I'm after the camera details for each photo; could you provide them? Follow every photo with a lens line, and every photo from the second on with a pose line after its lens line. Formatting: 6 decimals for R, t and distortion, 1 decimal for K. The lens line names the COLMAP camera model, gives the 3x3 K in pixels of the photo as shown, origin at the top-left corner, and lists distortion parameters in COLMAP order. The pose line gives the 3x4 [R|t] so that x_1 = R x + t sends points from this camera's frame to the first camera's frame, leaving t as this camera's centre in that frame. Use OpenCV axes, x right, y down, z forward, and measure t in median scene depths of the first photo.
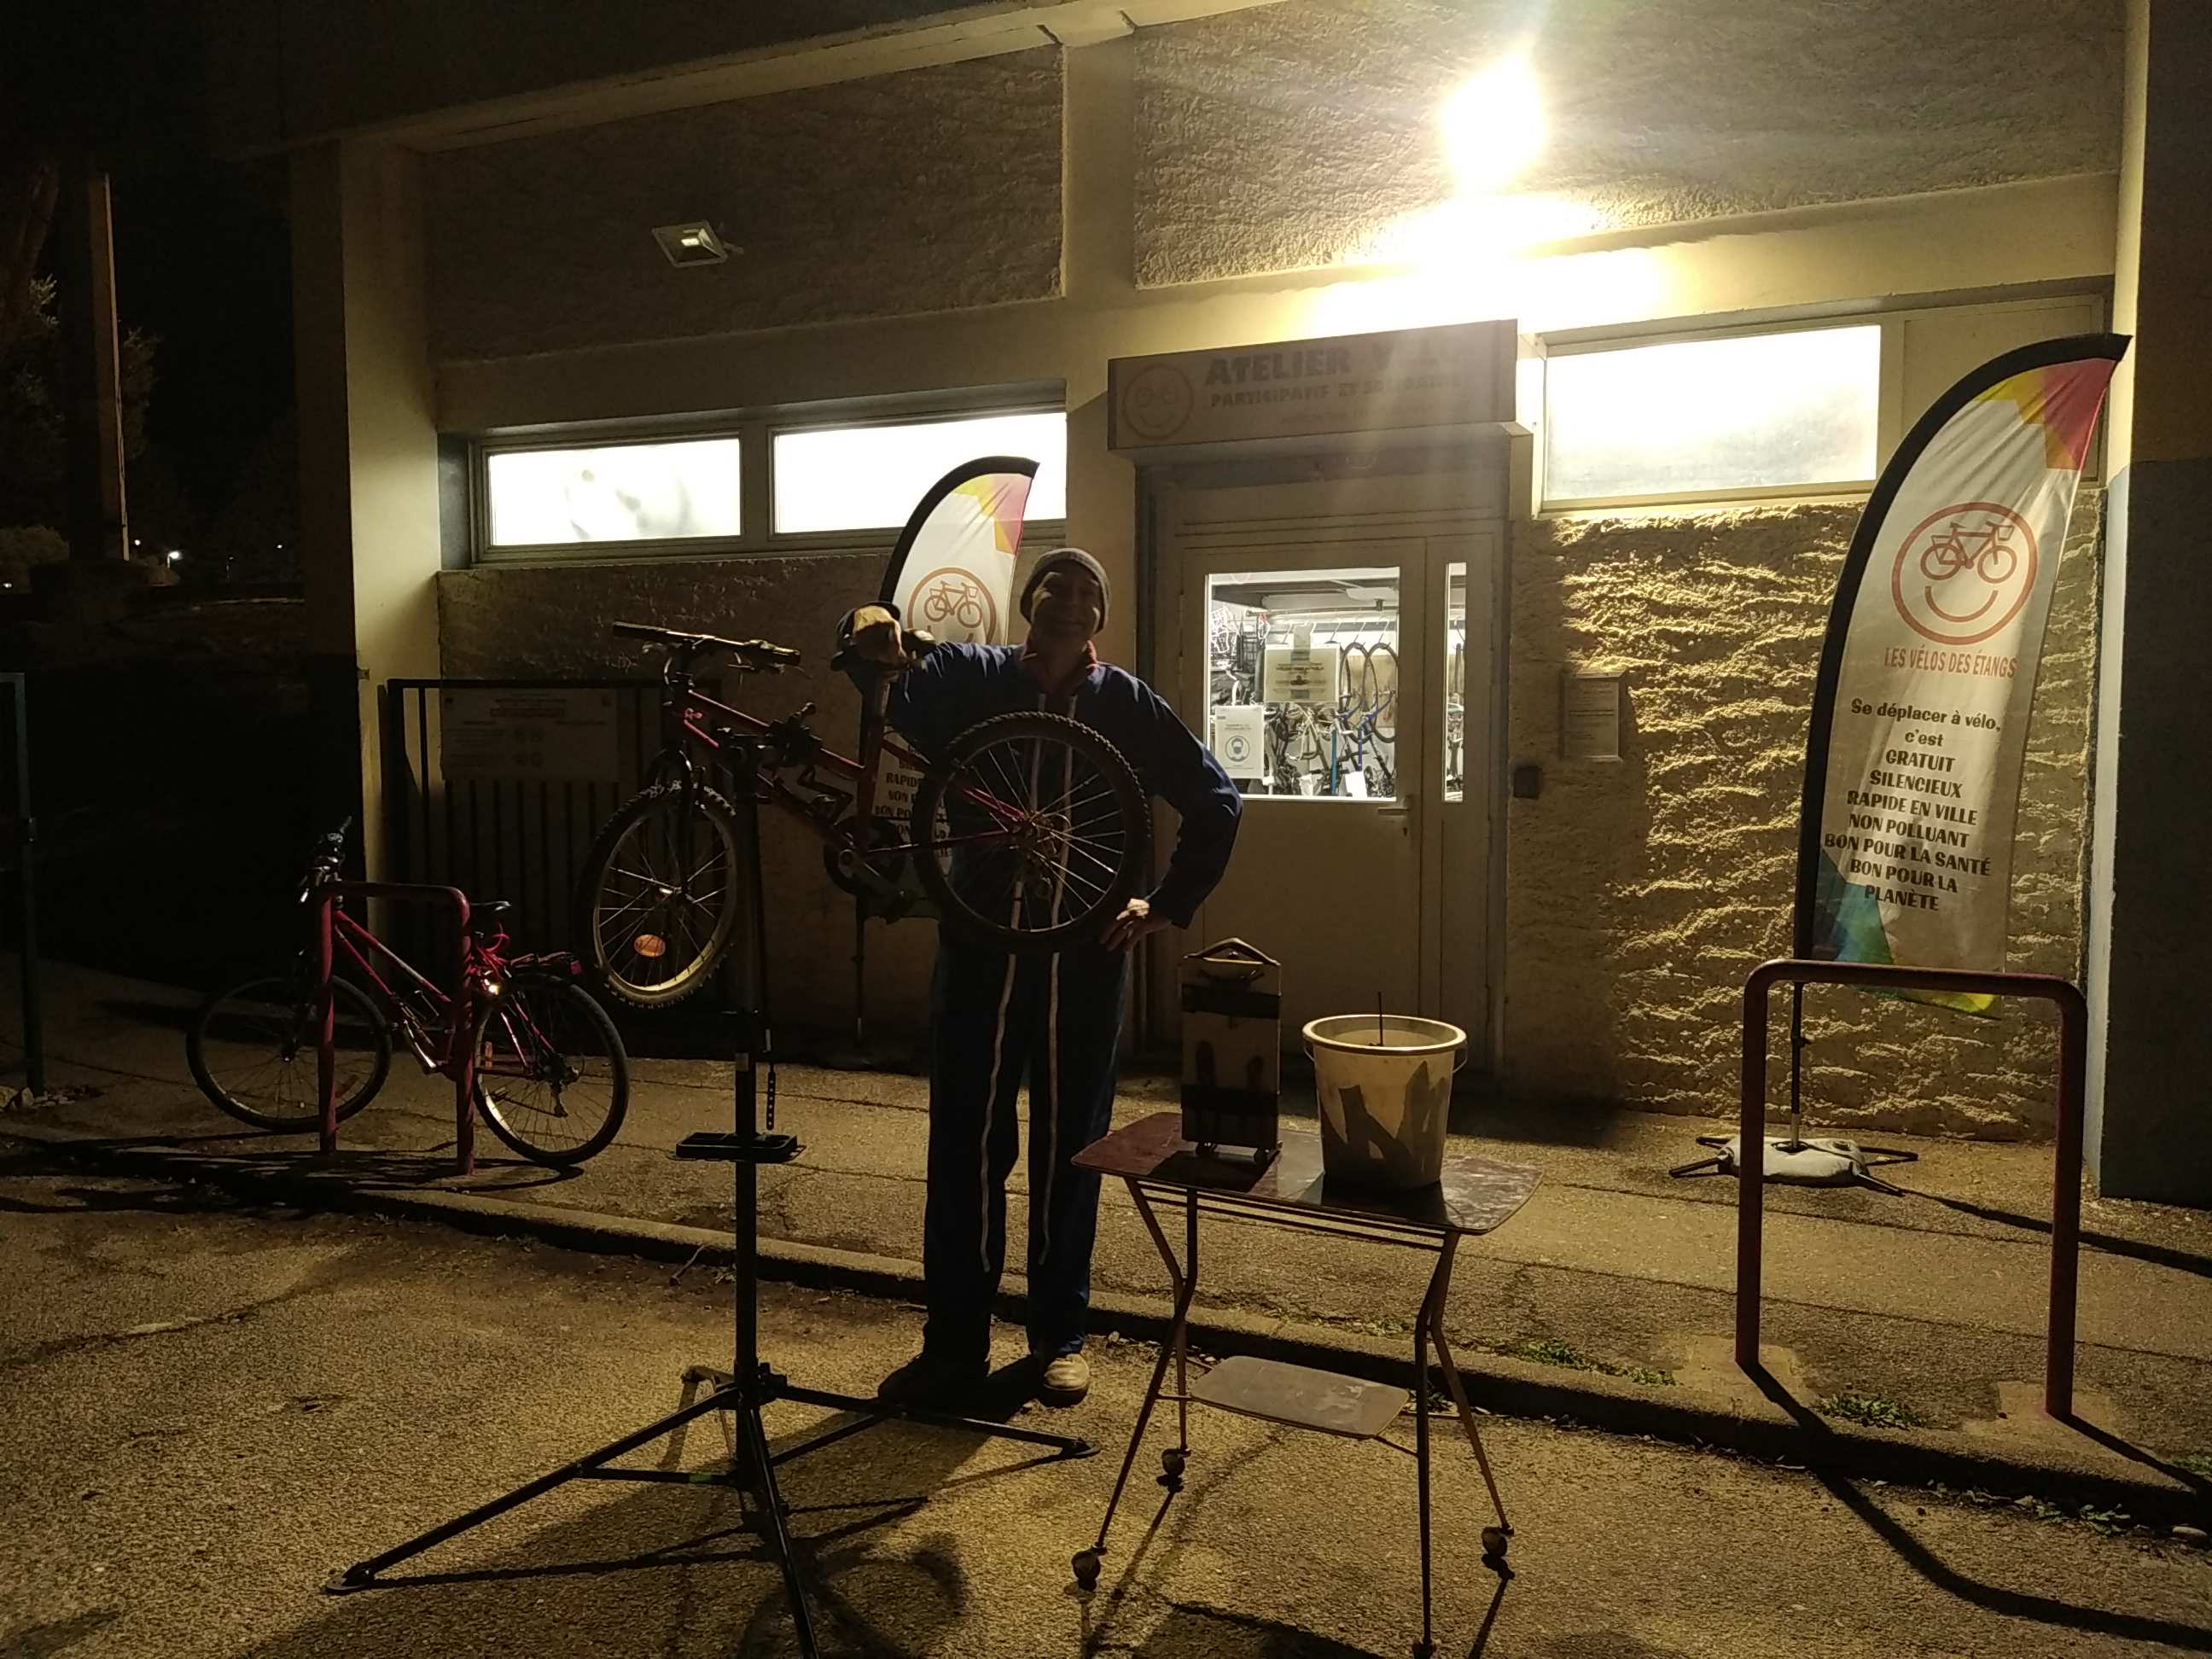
lens RADIAL K [[1626.1, 0, 1106.9], [0, 1626.1, 822.4], [0, 0, 1]] dist [0.123172, -0.177863]
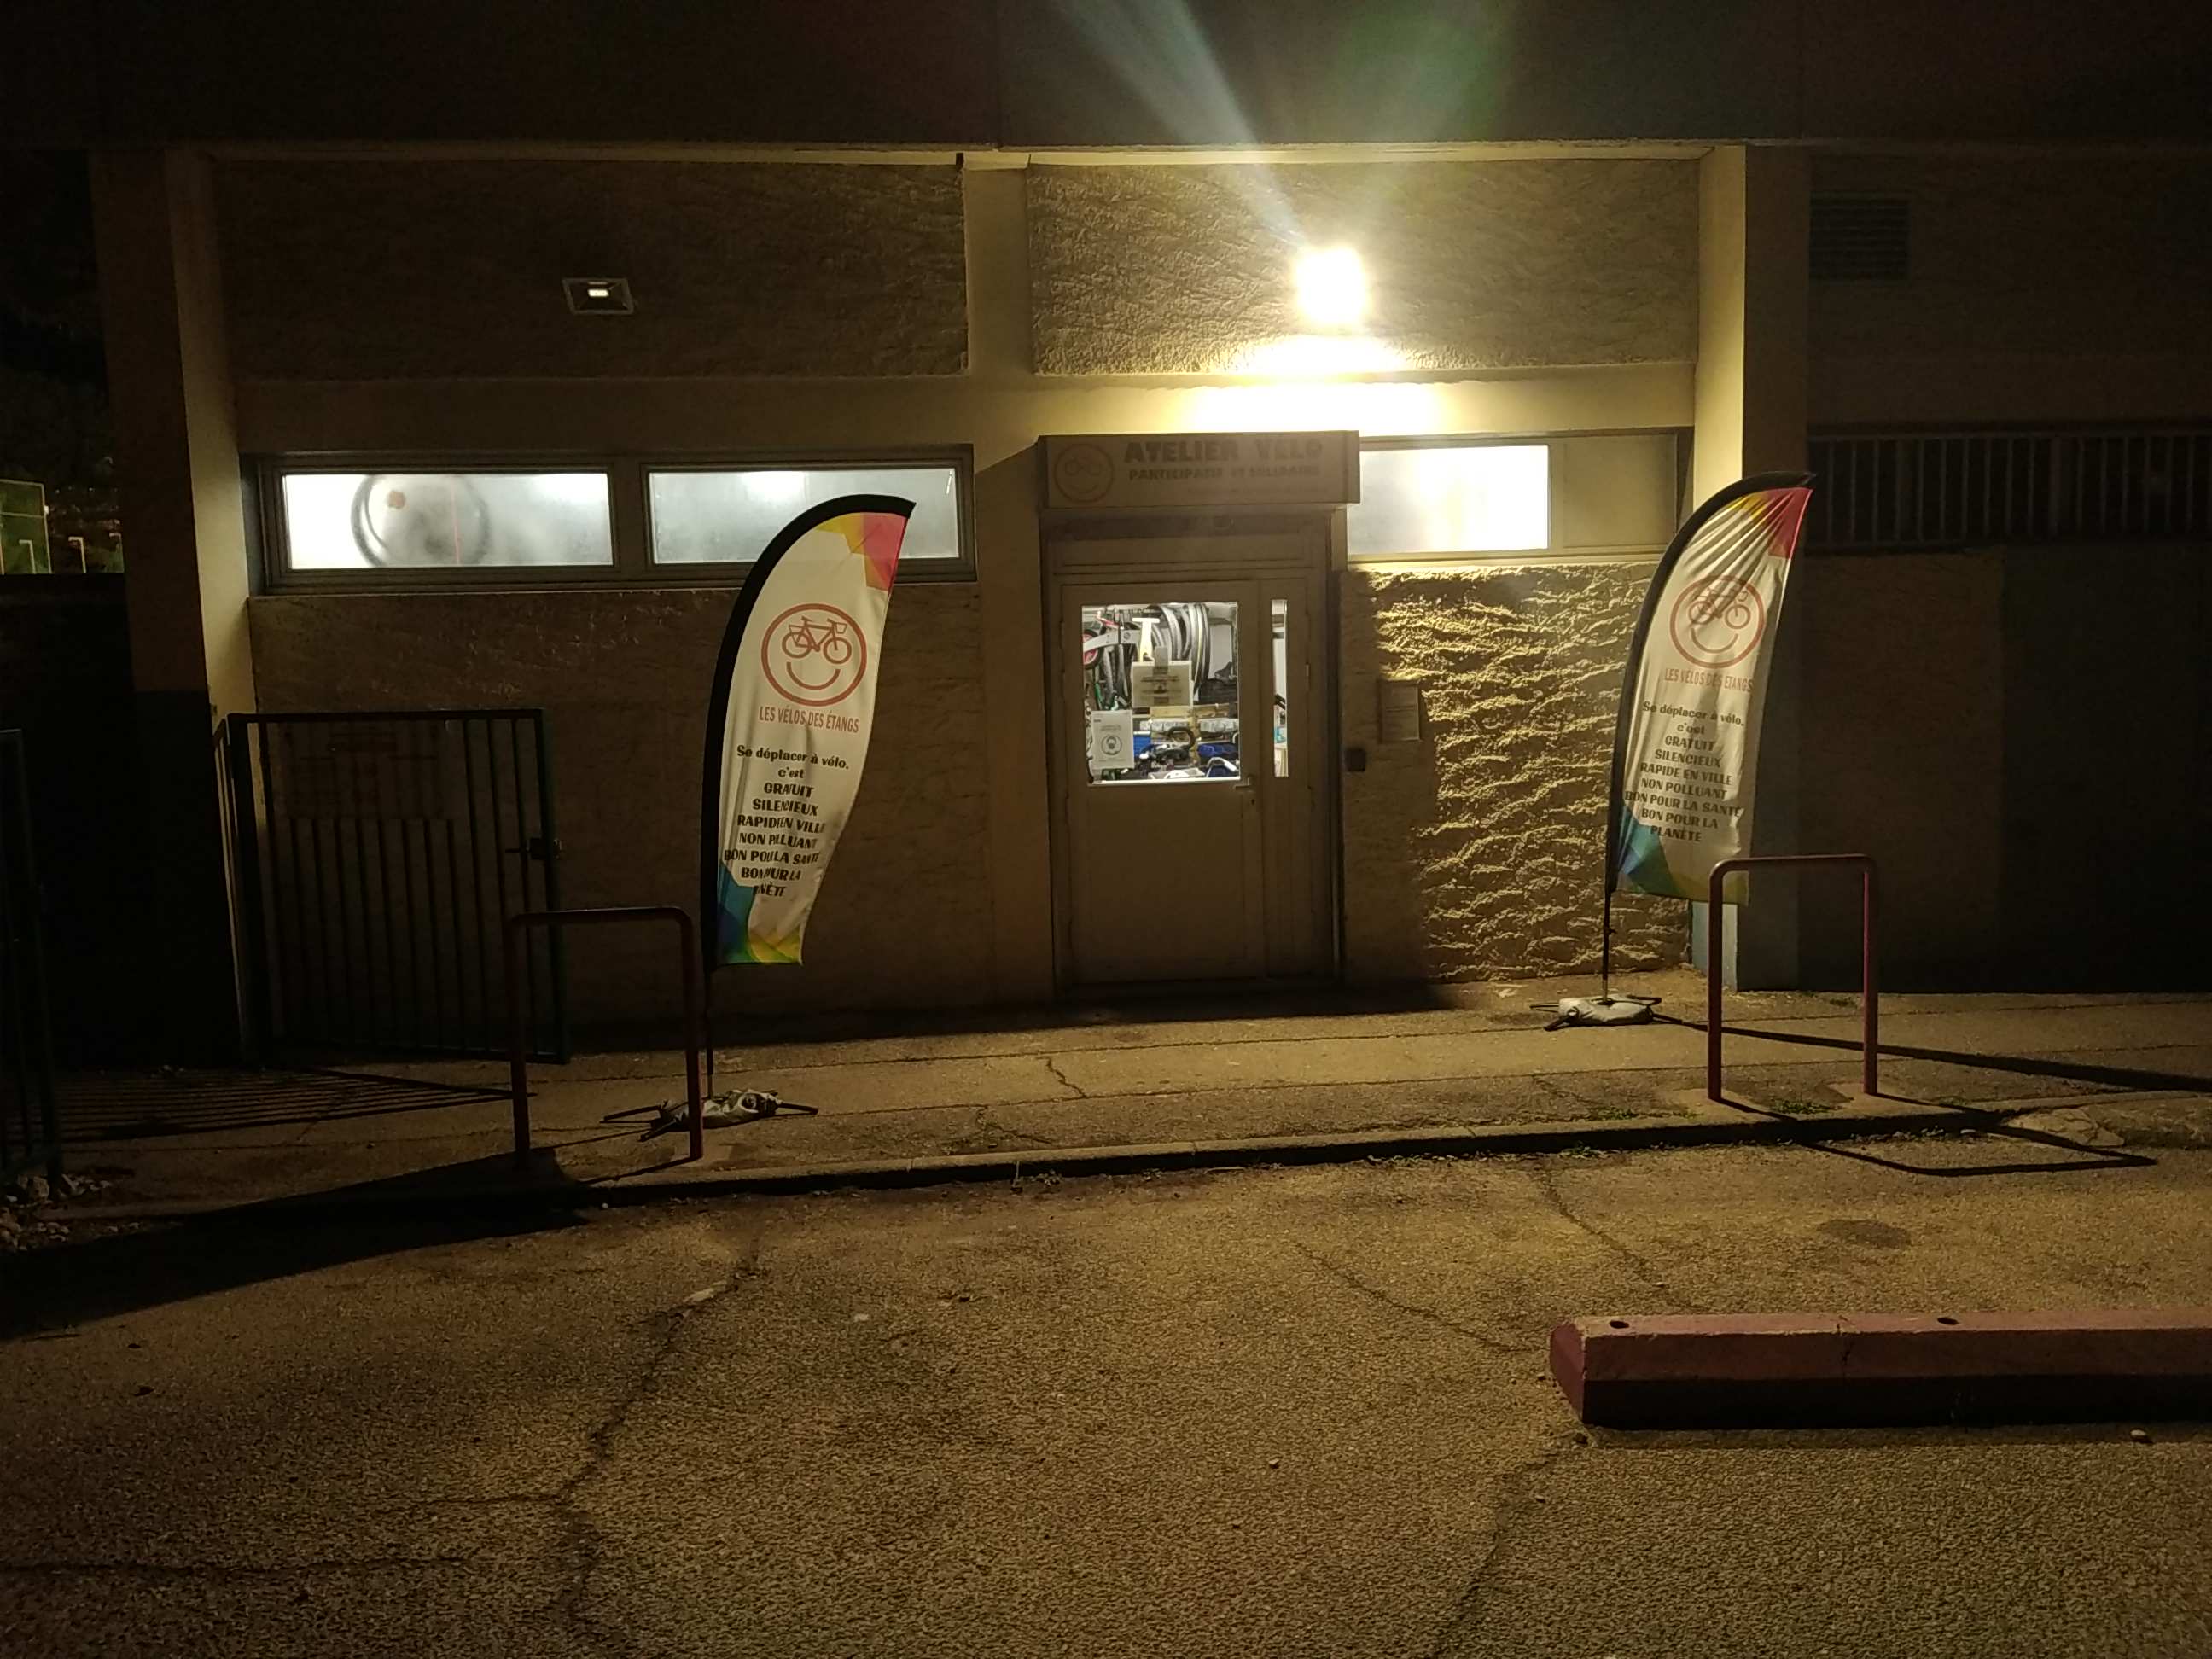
lens RADIAL K [[1624.6, 0, 1105.0], [0, 1624.6, 824.7], [0, 0, 1]] dist [0.098761, -0.124151]
pose [[0.869350, -0.073421, 0.488713, -0.627247], [0.063576, 0.997301, 0.036734, -0.035150], [-0.490091, -0.000864, 0.871671, -0.102947]]
